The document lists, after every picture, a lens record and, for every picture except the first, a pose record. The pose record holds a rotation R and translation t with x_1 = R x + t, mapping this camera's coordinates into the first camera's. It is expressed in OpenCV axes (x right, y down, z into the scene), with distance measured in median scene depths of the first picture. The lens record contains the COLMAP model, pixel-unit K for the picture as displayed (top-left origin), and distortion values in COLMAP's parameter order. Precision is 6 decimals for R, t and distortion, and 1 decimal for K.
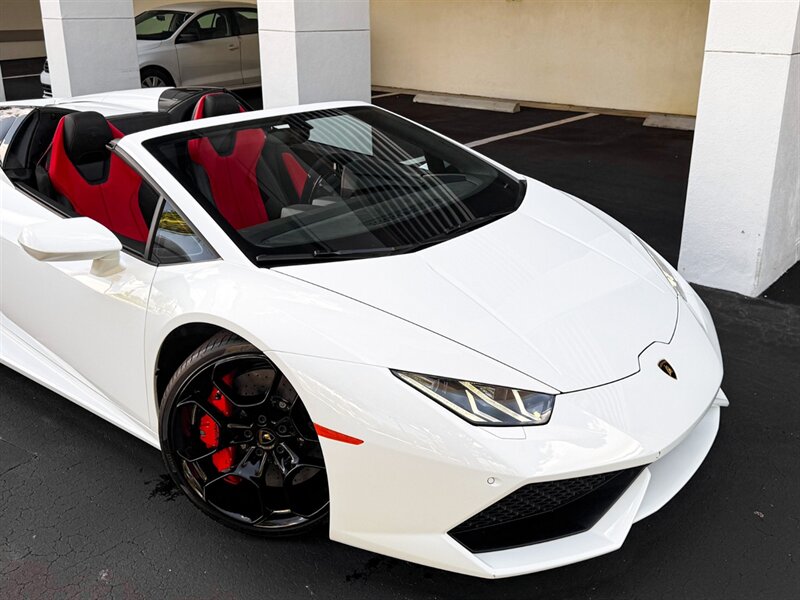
lens RADIAL K [[785.7, 0, 430.4], [0, 785.7, 279.1], [0, 0, 1]] dist [0.036407, 0.000000]
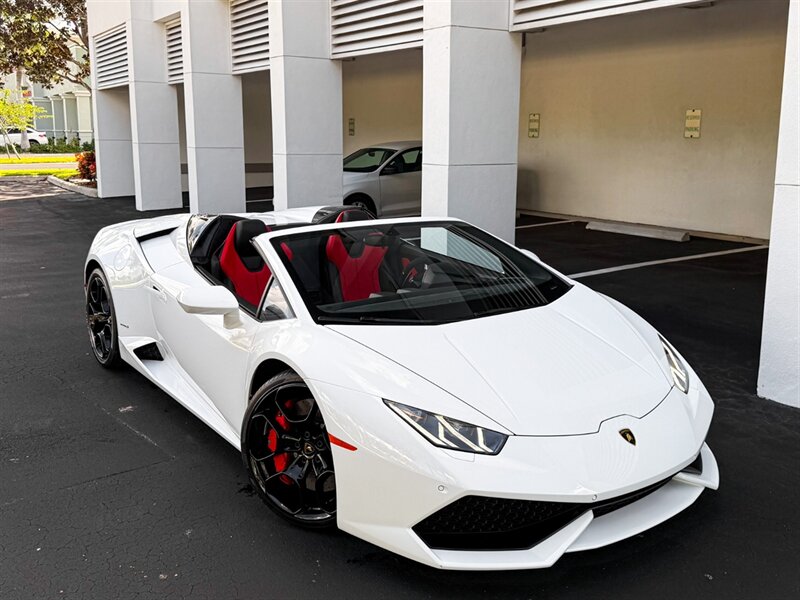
lens RADIAL K [[785.7, 0, 404.3], [0, 785.7, 264.6], [0, 0, 1]] dist [0.036407, 0.000000]
pose [[0.951354, 0.045754, -0.304682, 0.317191], [-0.099143, 0.981775, -0.162135, 0.083114], [0.291711, 0.184455, 0.938553, -0.265468]]
